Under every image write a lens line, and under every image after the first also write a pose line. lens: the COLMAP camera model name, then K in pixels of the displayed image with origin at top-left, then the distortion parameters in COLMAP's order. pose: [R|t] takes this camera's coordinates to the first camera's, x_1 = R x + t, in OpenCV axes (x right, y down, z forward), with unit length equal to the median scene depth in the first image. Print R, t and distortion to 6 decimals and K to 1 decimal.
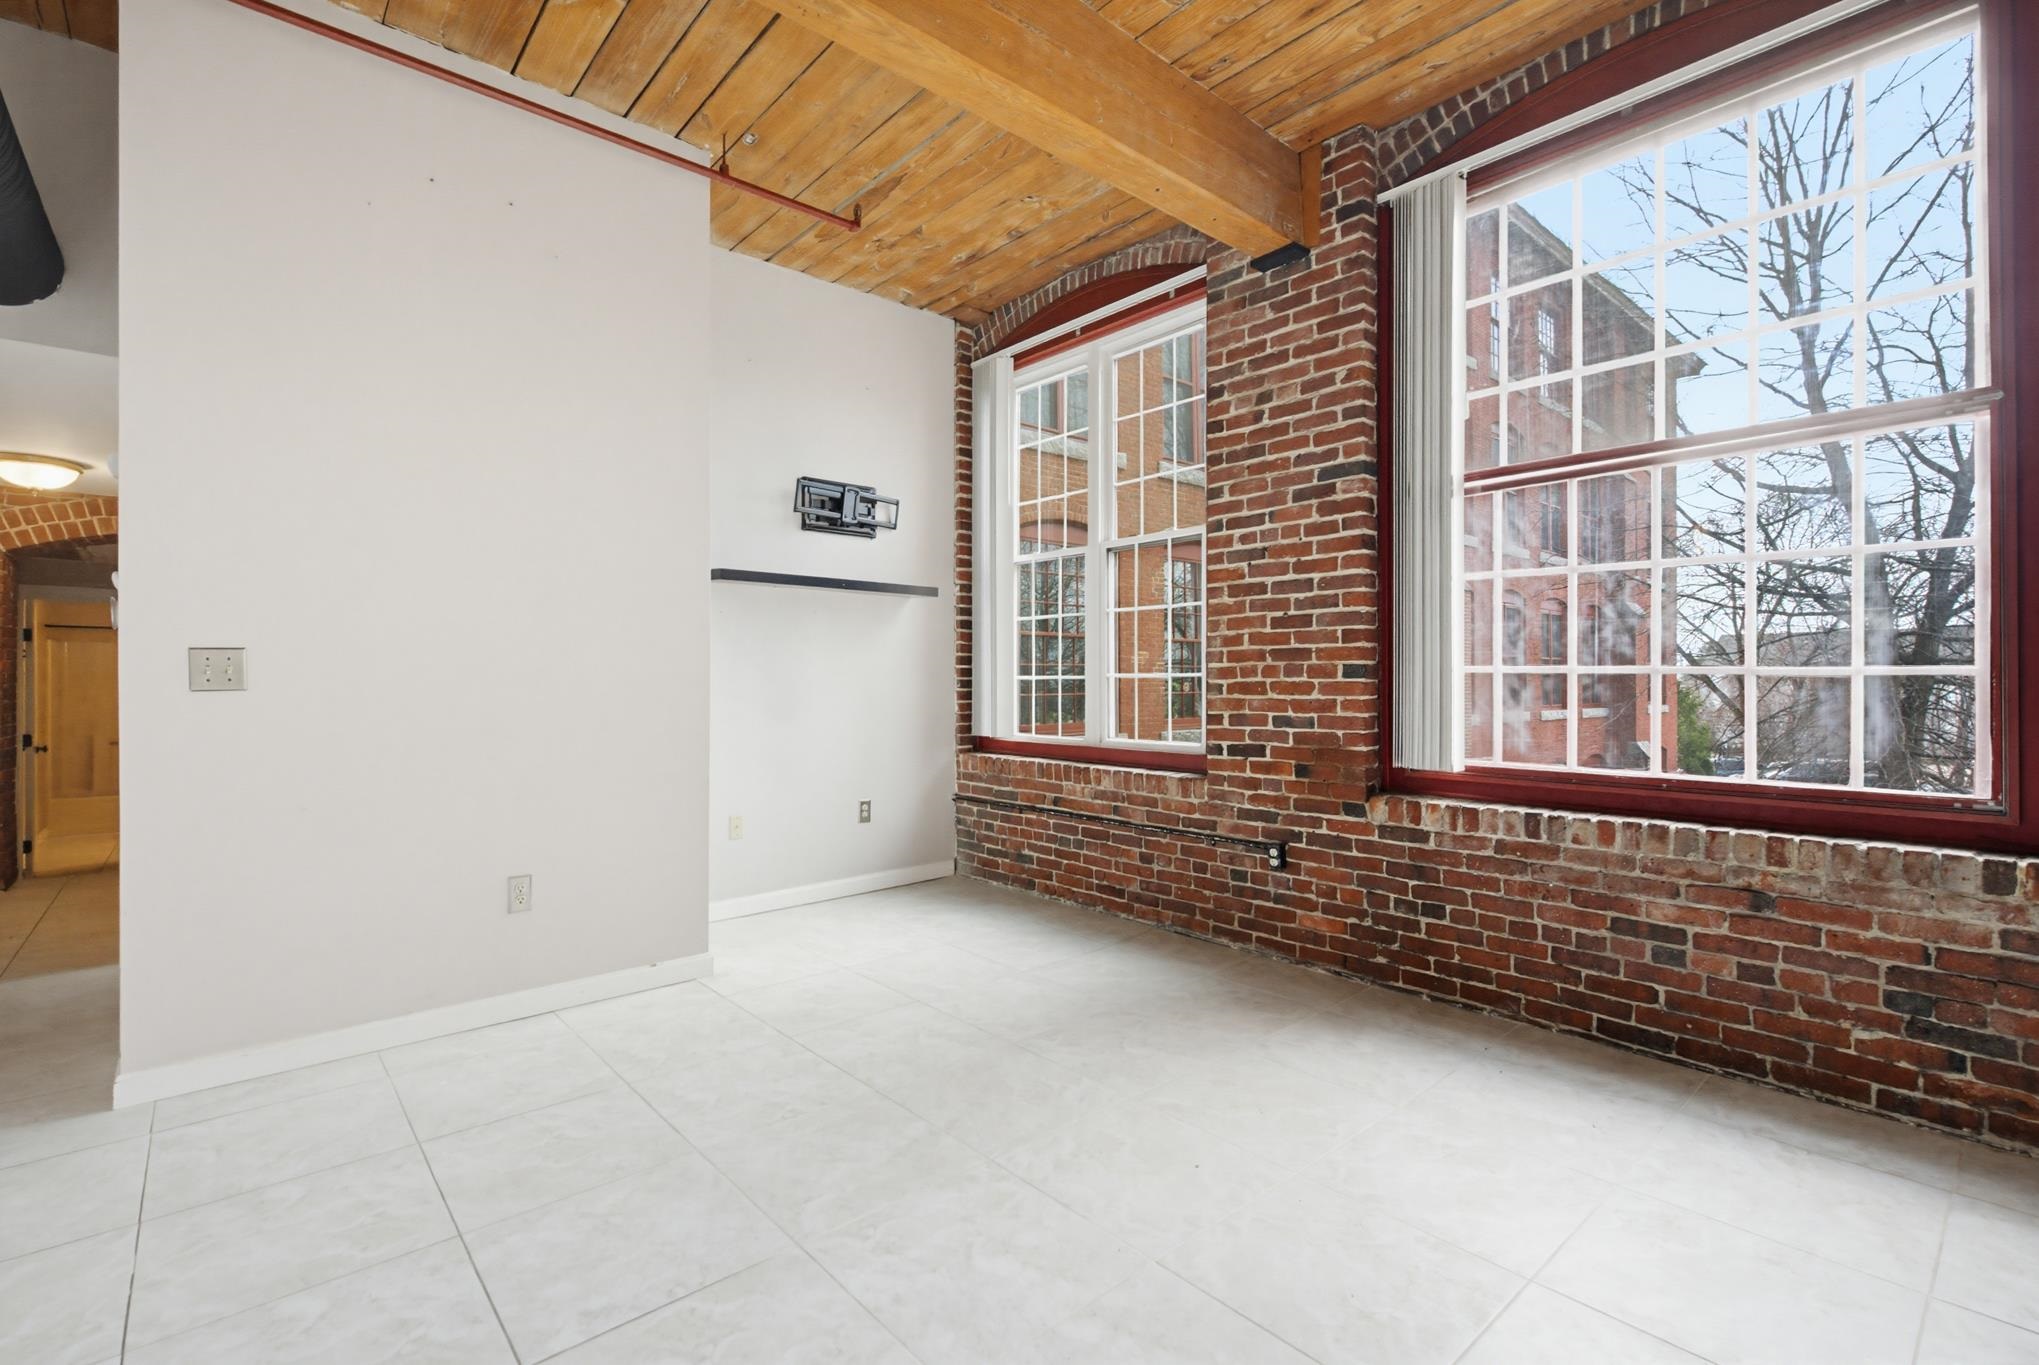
lens RADIAL K [[938.9, 0, 1022.2], [0, 938.9, 682.1], [0, 0, 1]] dist [0.000264, -0.001663]
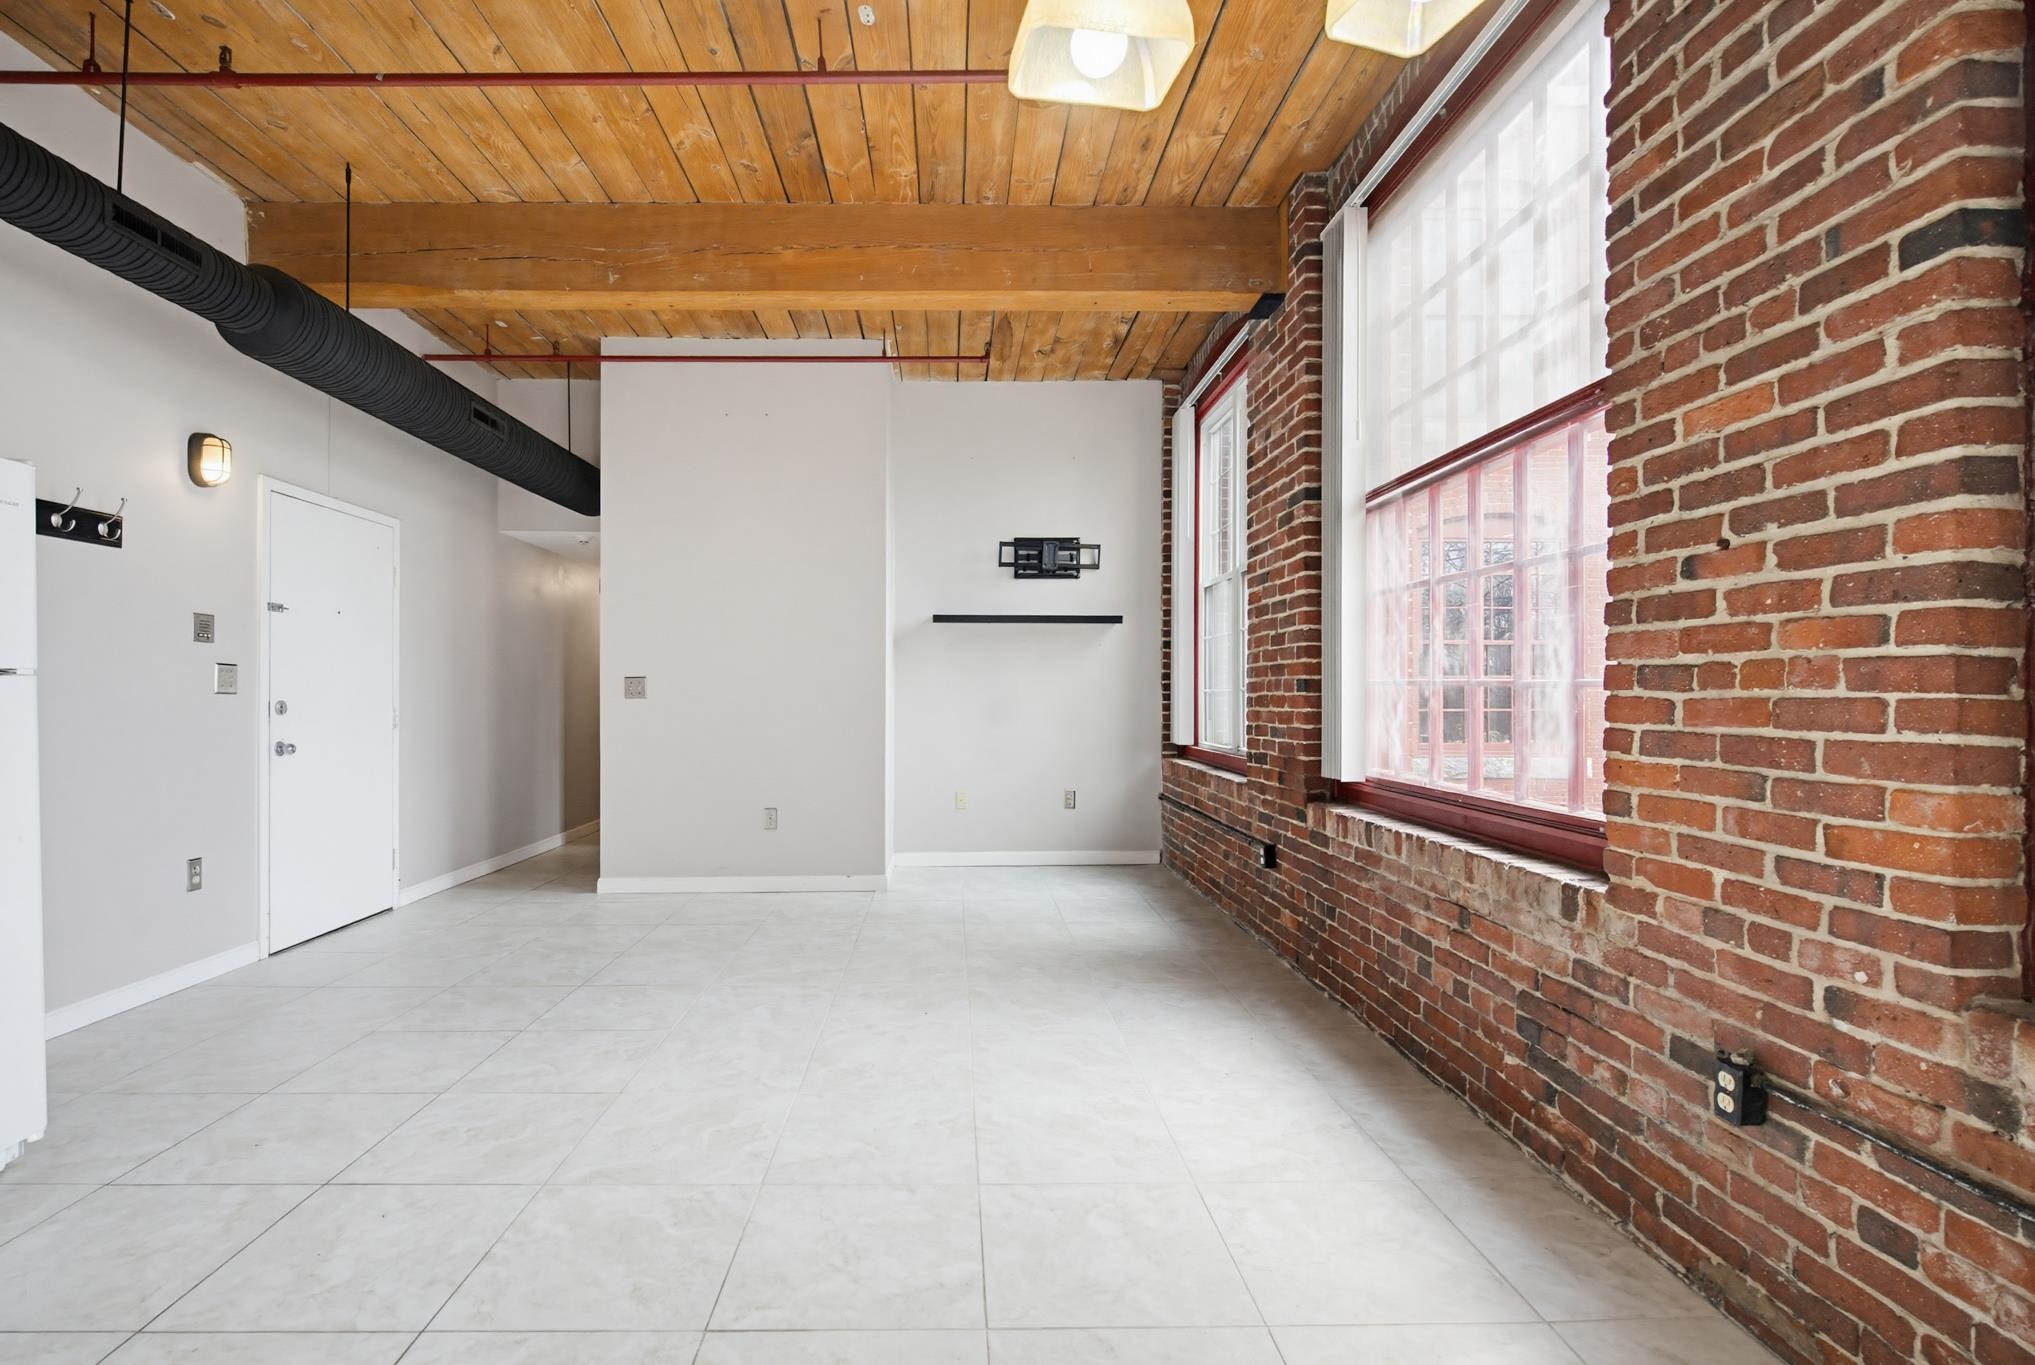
lens RADIAL K [[937.1, 0, 906.7], [0, 937.1, 693.5], [0, 0, 1]] dist [0.000264, -0.001663]
pose [[0.745435, 0.001152, -0.666577, 0.636938], [-0.003280, 0.999993, -0.001940, 0.000967], [0.666570, 0.003632, 0.745434, -0.081864]]
